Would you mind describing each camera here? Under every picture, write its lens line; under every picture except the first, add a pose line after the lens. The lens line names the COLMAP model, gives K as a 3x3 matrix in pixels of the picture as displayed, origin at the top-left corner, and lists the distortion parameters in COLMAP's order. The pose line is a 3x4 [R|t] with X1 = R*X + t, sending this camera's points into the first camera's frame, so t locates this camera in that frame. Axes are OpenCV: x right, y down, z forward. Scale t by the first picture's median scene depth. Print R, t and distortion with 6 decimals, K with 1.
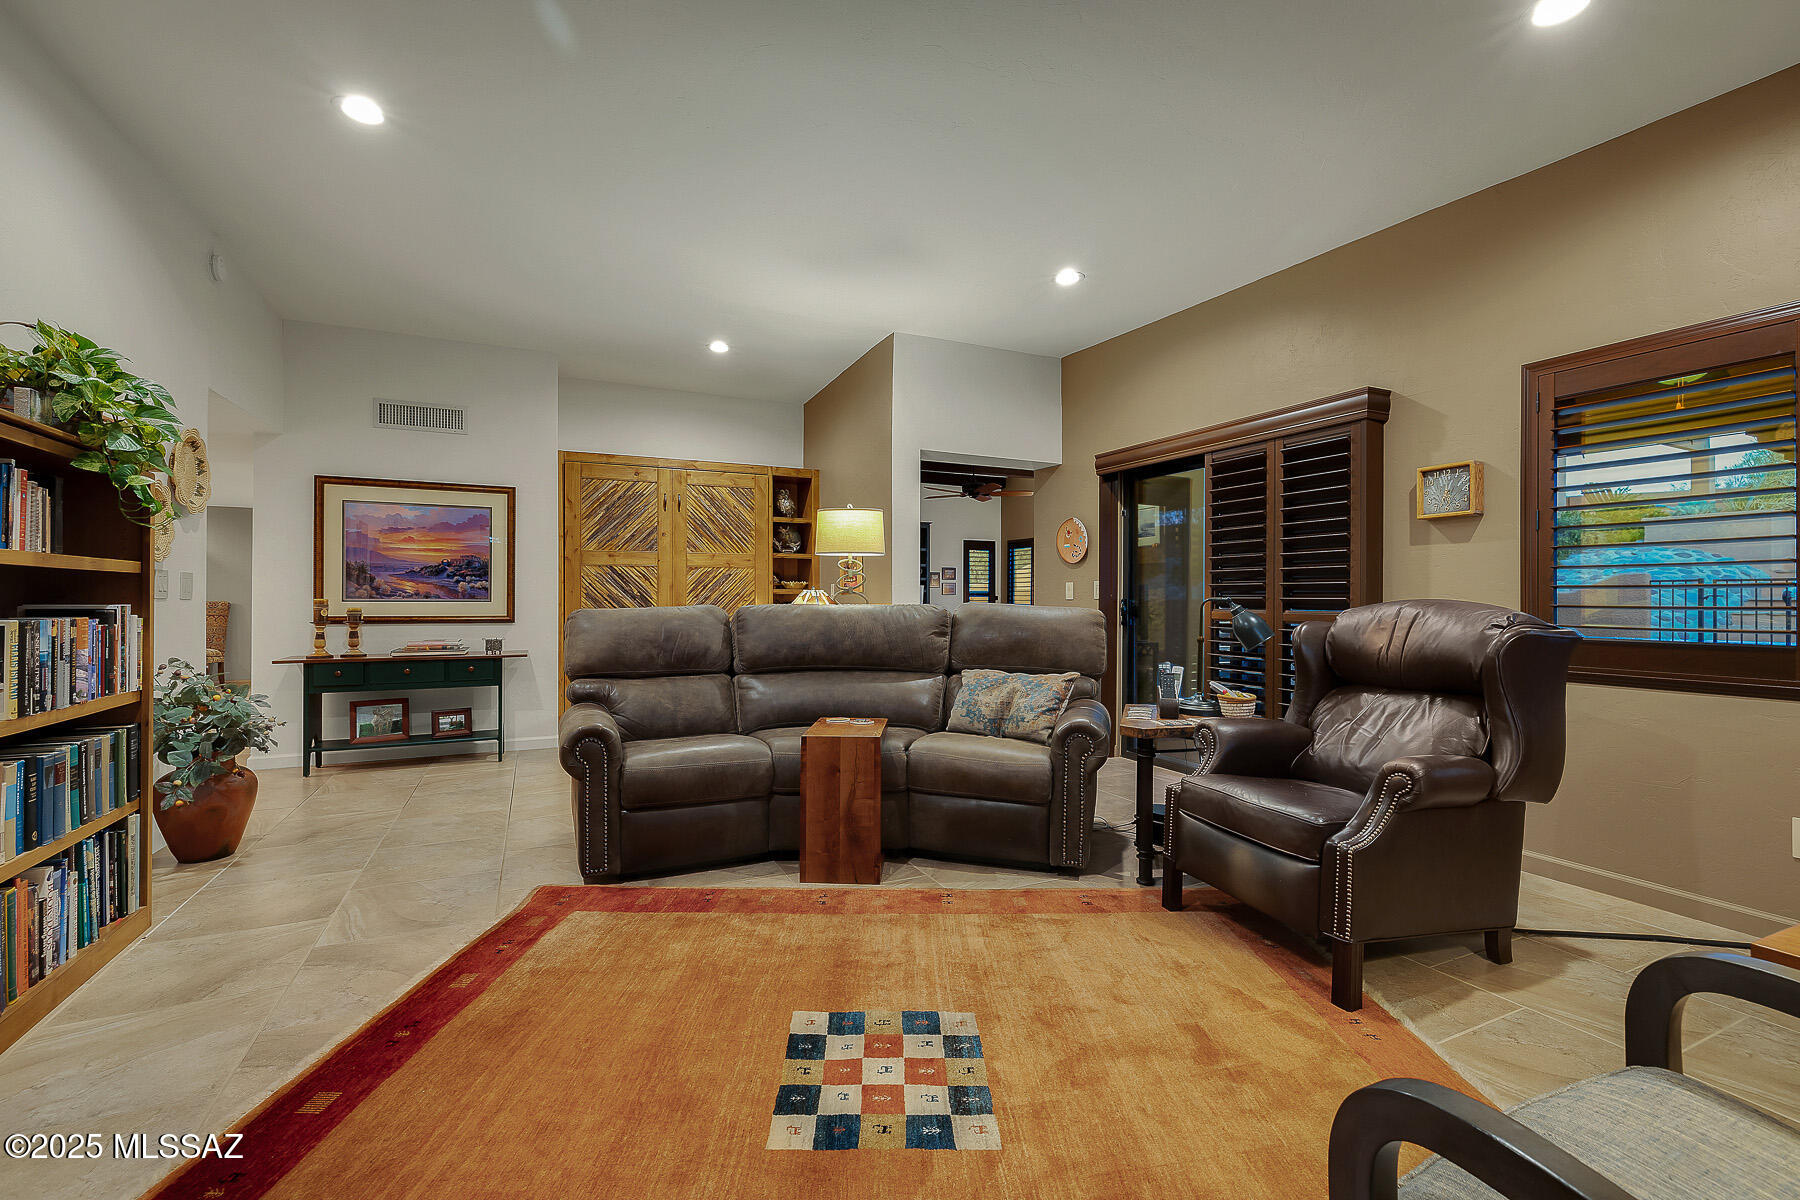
lens RADIAL K [[760.5, 0, 890.9], [0, 760.5, 586.2], [0, 0, 1]] dist [0.000914, 0.000077]
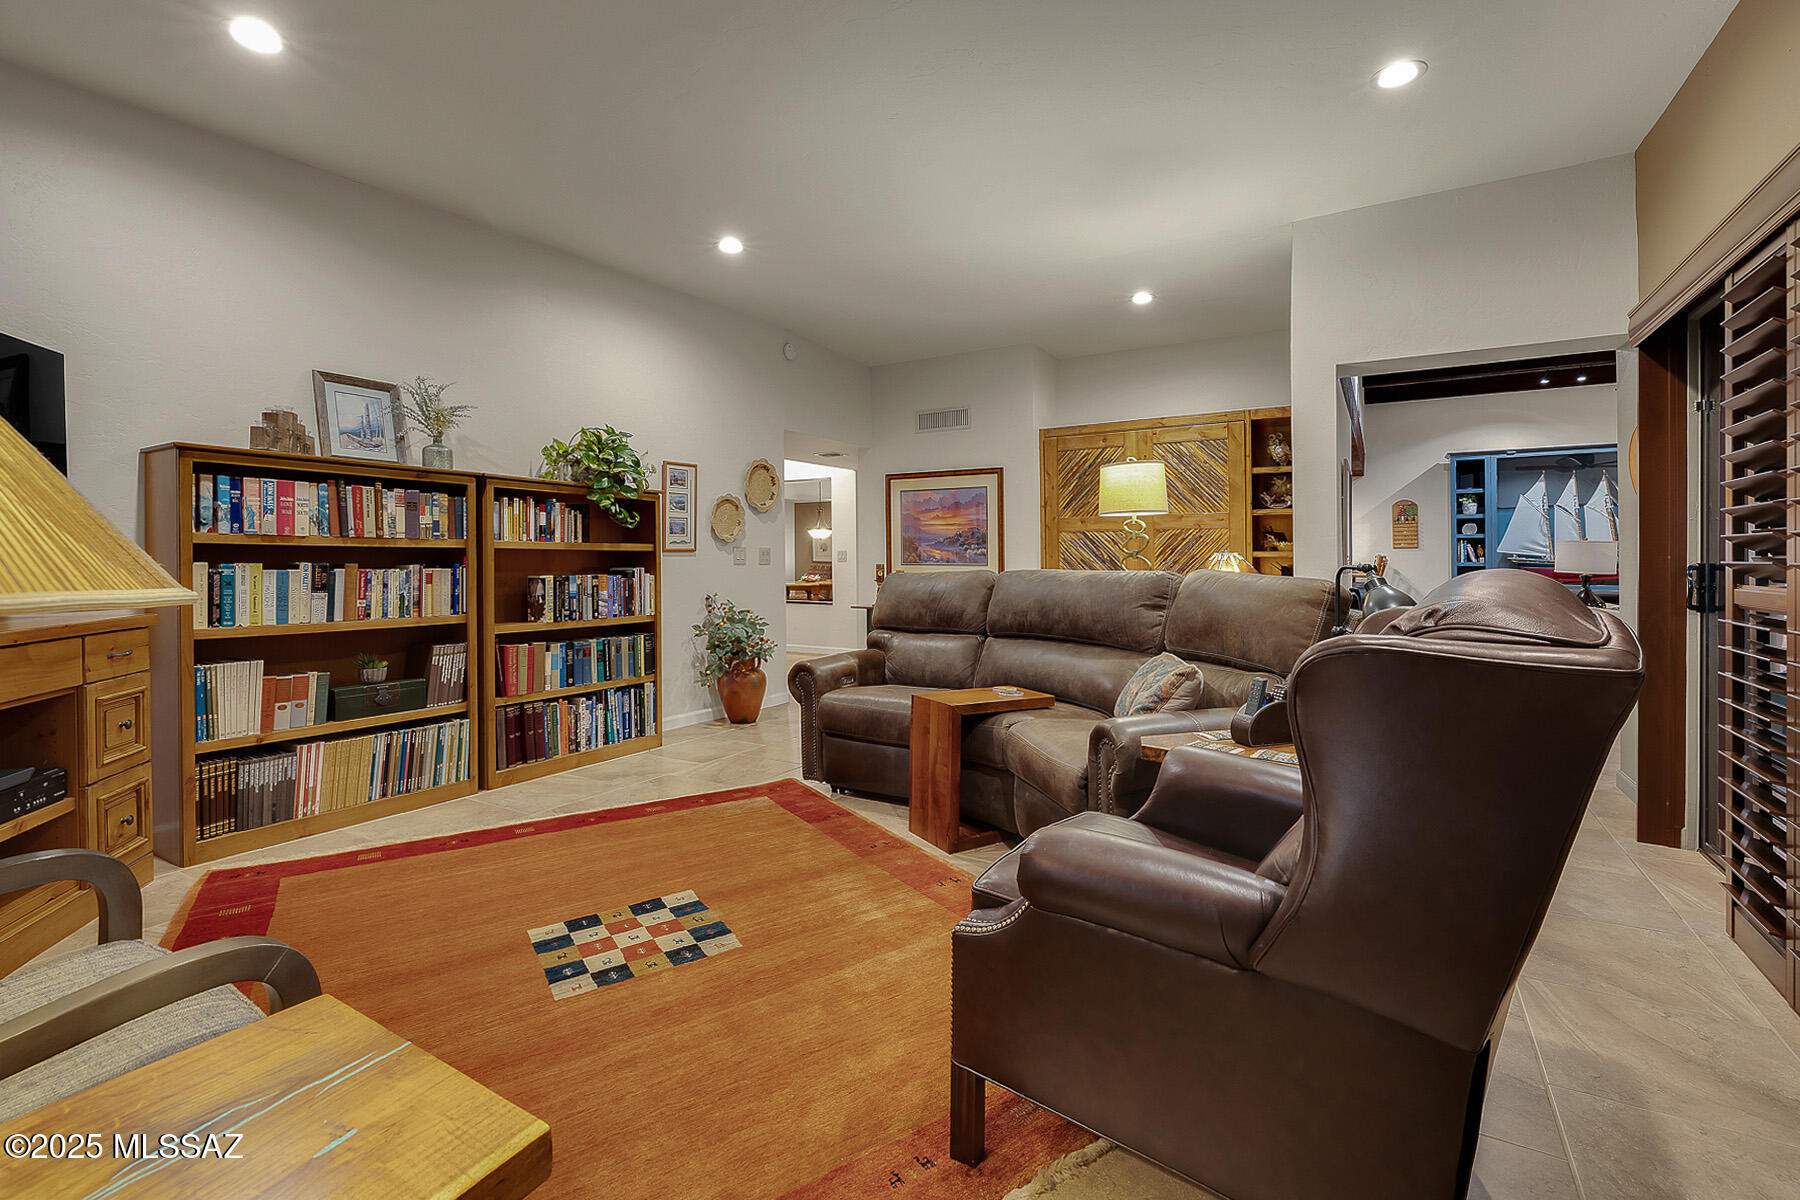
lens RADIAL K [[802.3, 0, 934.2], [0, 802.3, 556.7], [0, 0, 1]] dist [-0.002106, -0.000142]
pose [[0.571025, -0.006712, -0.820905, 1.000247], [0.016156, 0.999865, 0.003062, 0.002518], [0.820774, -0.015011, 0.571056, 0.474439]]
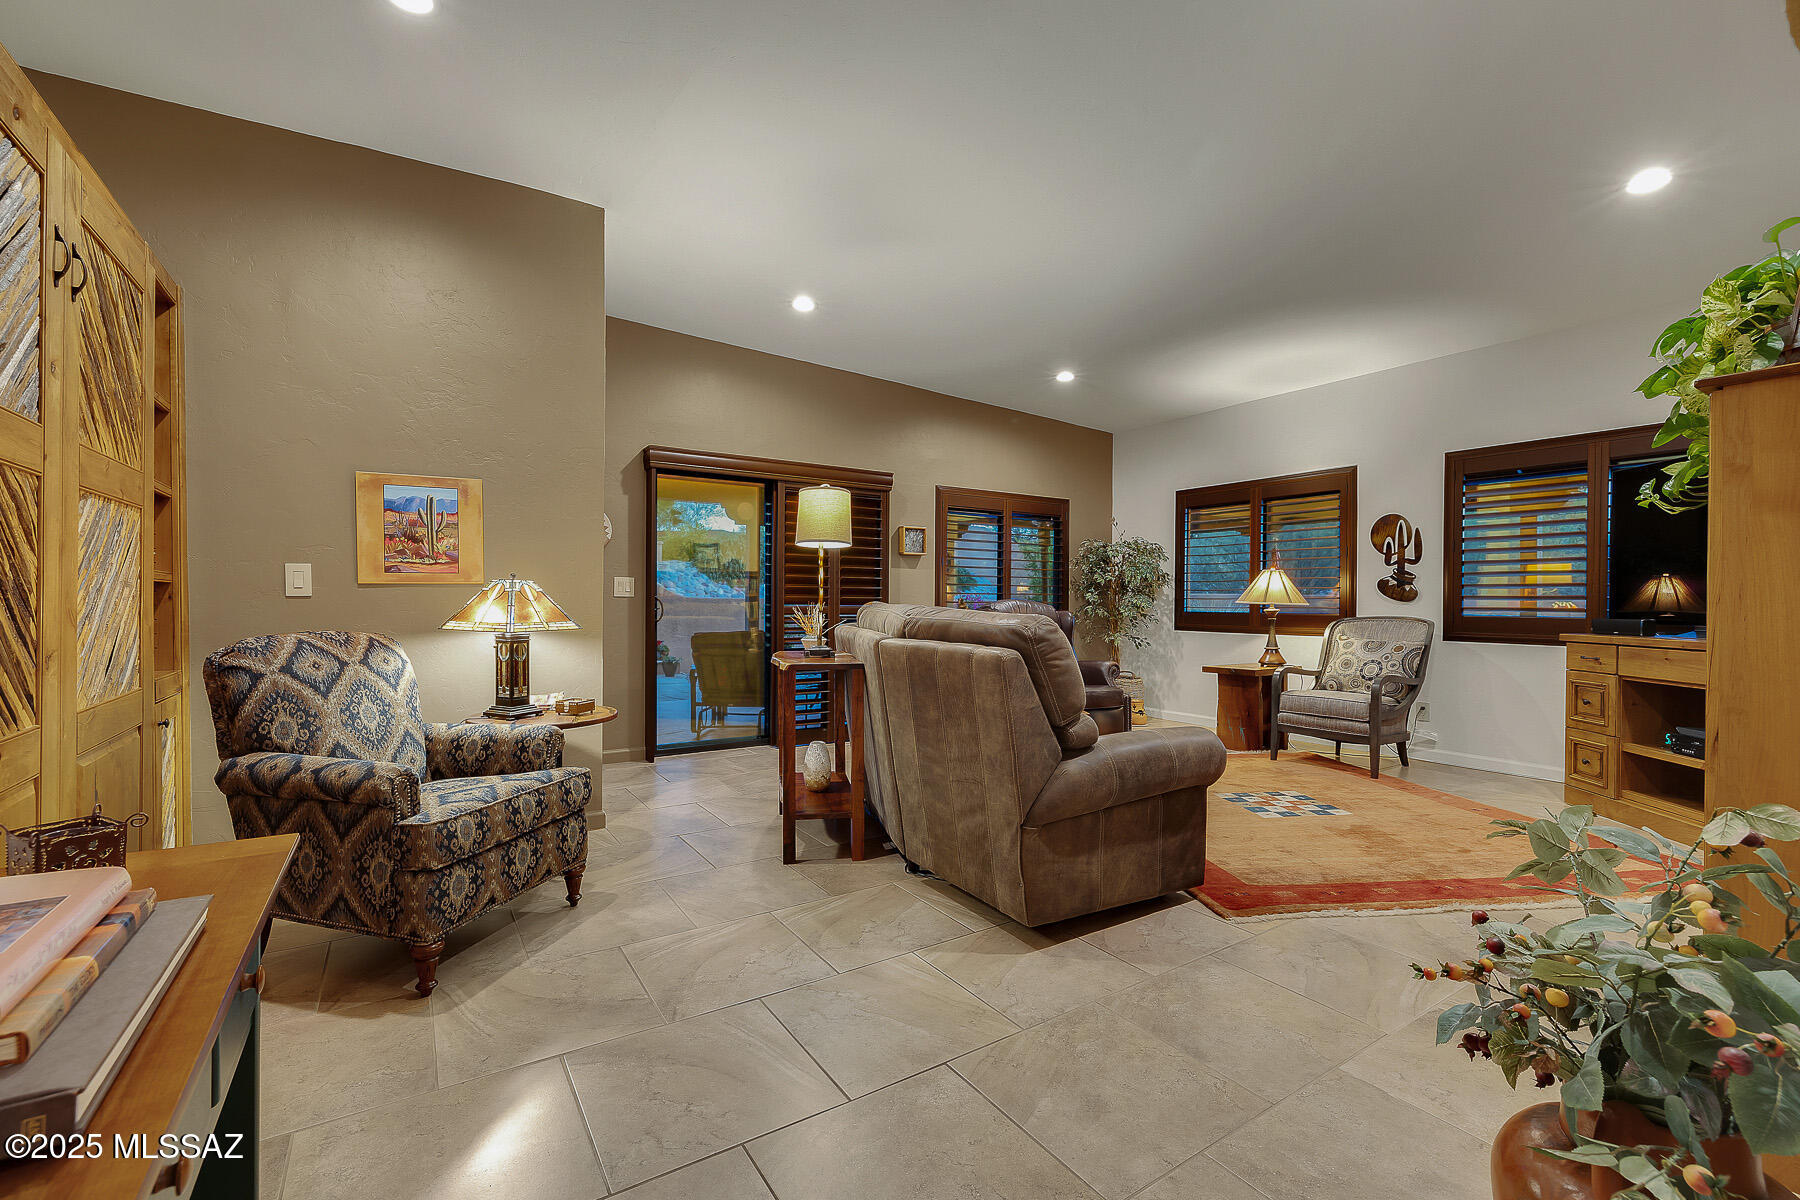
lens RADIAL K [[767.2, 0, 897.1], [0, 767.2, 588.0], [0, 0, 1]] dist [-0.002235, -0.000497]
pose [[-0.134299, 0.012447, 0.990863, -1.563268], [-0.020881, 0.999664, -0.015387, 0.027280], [-0.990721, -0.022757, -0.133994, 1.800971]]
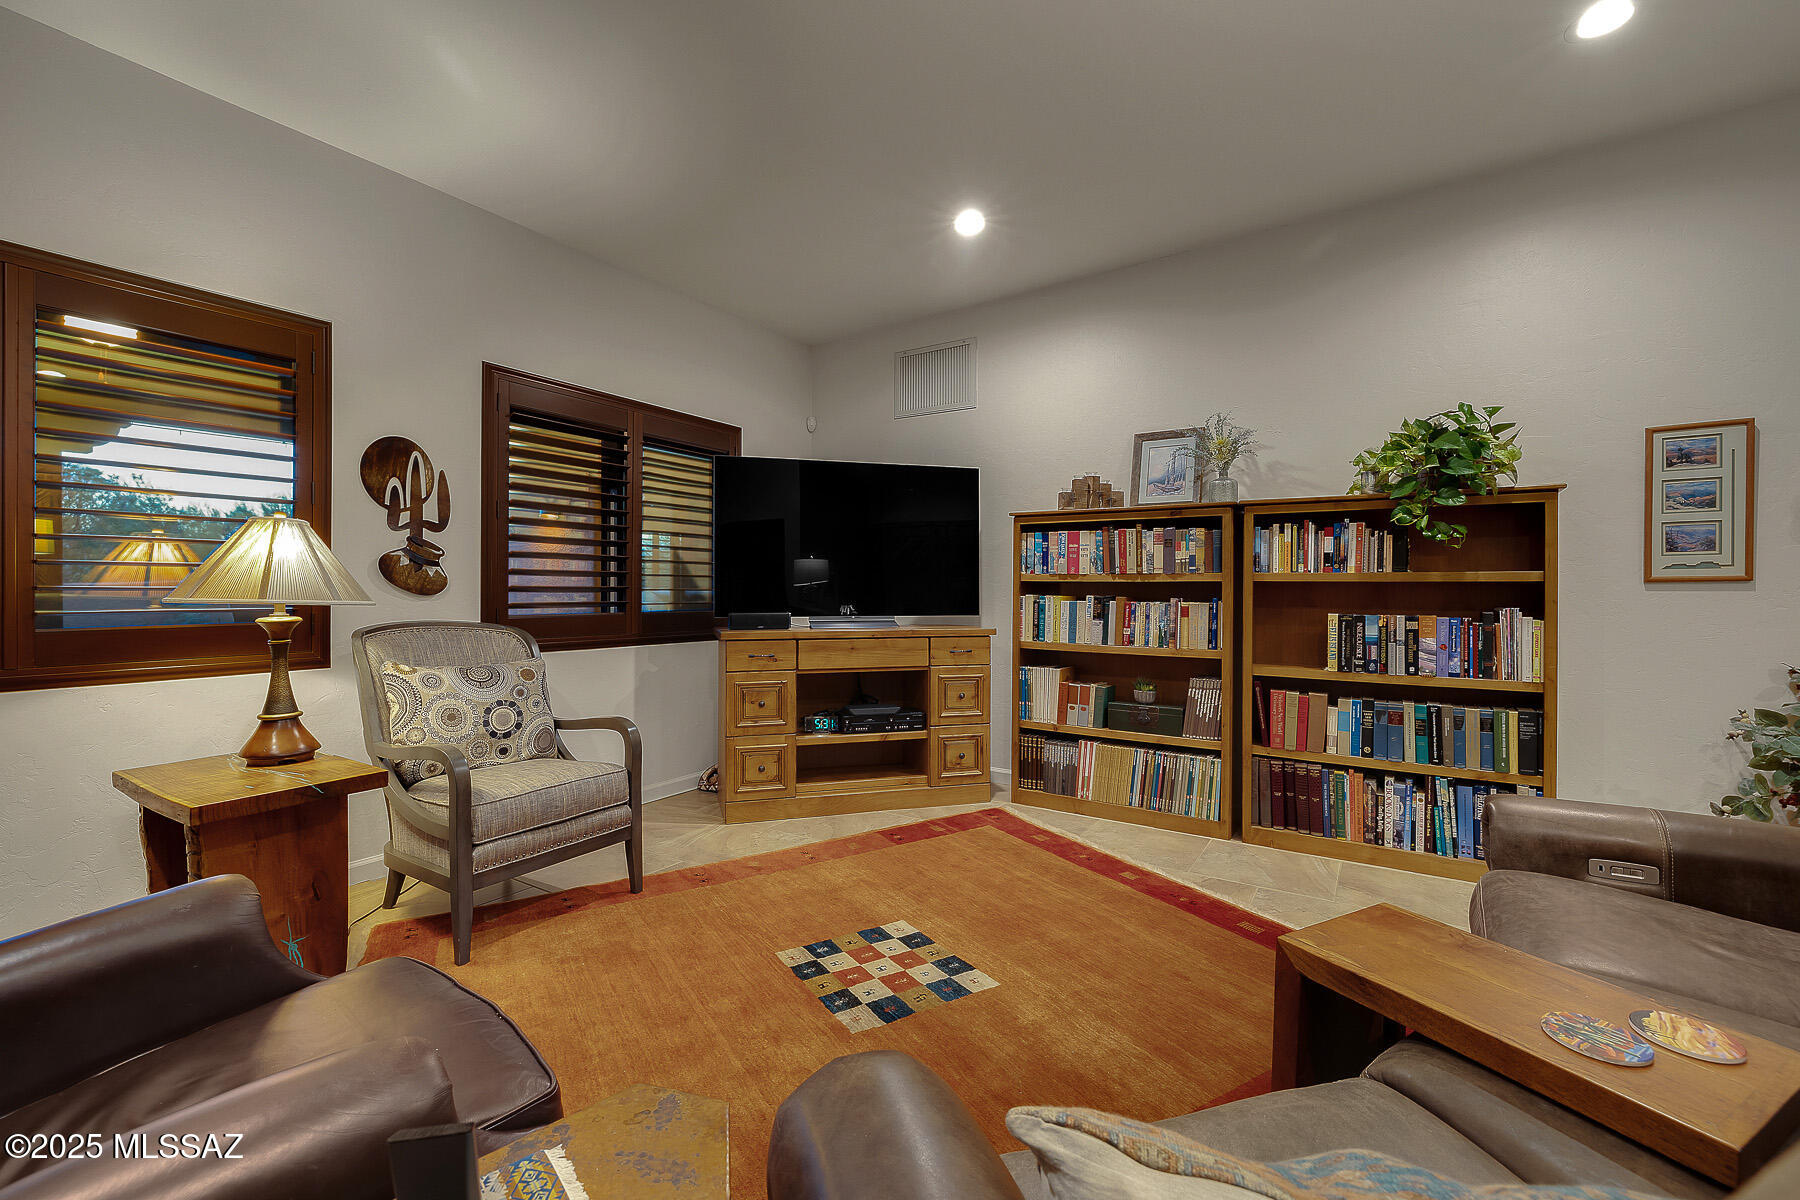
lens RADIAL K [[751.2, 0, 881.1], [0, 751.2, 597.3], [0, 0, 1]] dist [0.001241, 0.000077]
pose [[-0.856313, -0.003949, -0.516441, 0.468150], [0.000712, 0.999961, -0.008827, 0.016994], [0.516456, -0.007926, -0.856277, 1.507279]]
